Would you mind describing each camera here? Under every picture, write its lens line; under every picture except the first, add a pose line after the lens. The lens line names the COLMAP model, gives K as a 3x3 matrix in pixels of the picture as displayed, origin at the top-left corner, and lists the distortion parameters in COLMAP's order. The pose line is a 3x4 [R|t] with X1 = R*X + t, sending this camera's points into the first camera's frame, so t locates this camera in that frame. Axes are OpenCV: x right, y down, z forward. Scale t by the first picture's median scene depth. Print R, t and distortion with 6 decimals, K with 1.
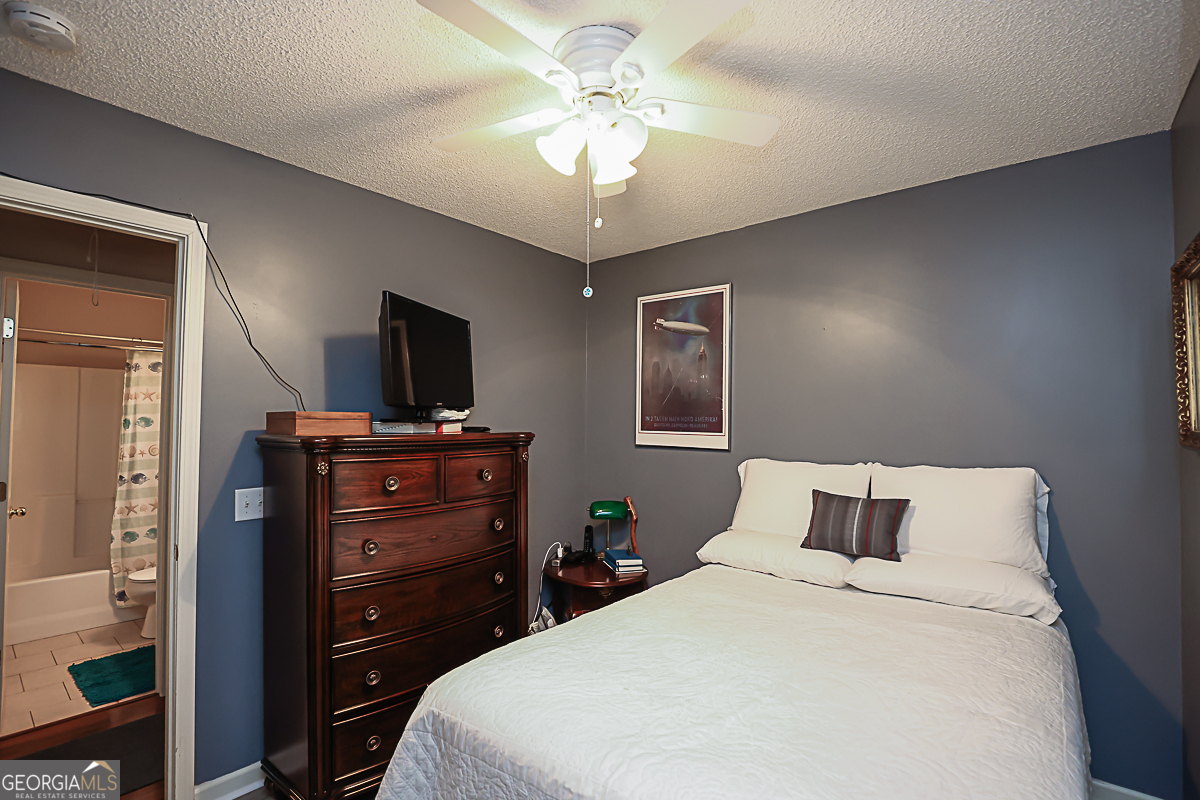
lens RADIAL K [[551.8, 0, 594.1], [0, 551.8, 408.7], [0, 0, 1]] dist [-0.035222, 0.007065]
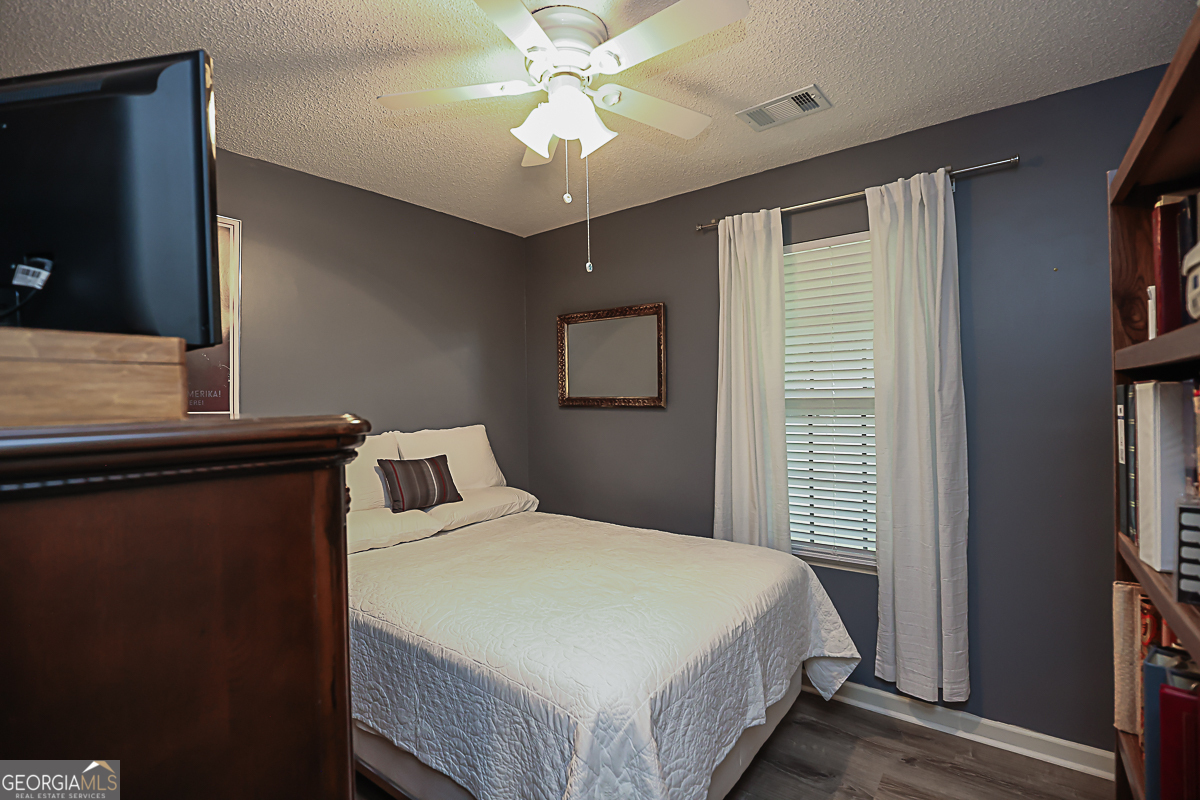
lens RADIAL K [[551.8, 0, 594.1], [0, 551.8, 408.7], [0, 0, 1]] dist [-0.035222, 0.007065]
pose [[-0.029581, -0.022081, 0.999318, -0.627322], [-0.007267, 0.999734, 0.021875, 0.022695], [-0.999536, -0.006614, -0.029734, 0.588191]]
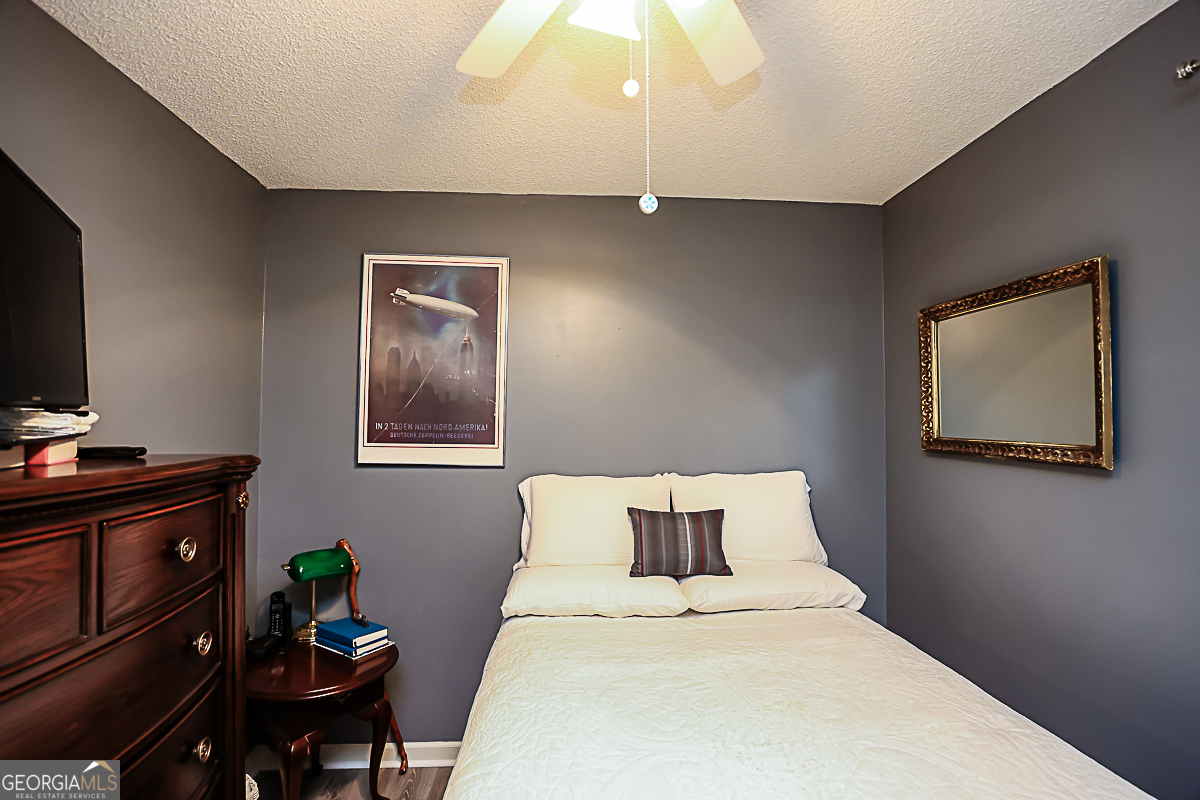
lens RADIAL K [[551.8, 0, 594.1], [0, 551.8, 408.7], [0, 0, 1]] dist [-0.035222, 0.007065]
pose [[0.725424, 0.015880, 0.688119, -0.241579], [-0.015224, 0.999859, -0.007024, -0.004979], [-0.688134, -0.005381, 0.725564, 0.374593]]
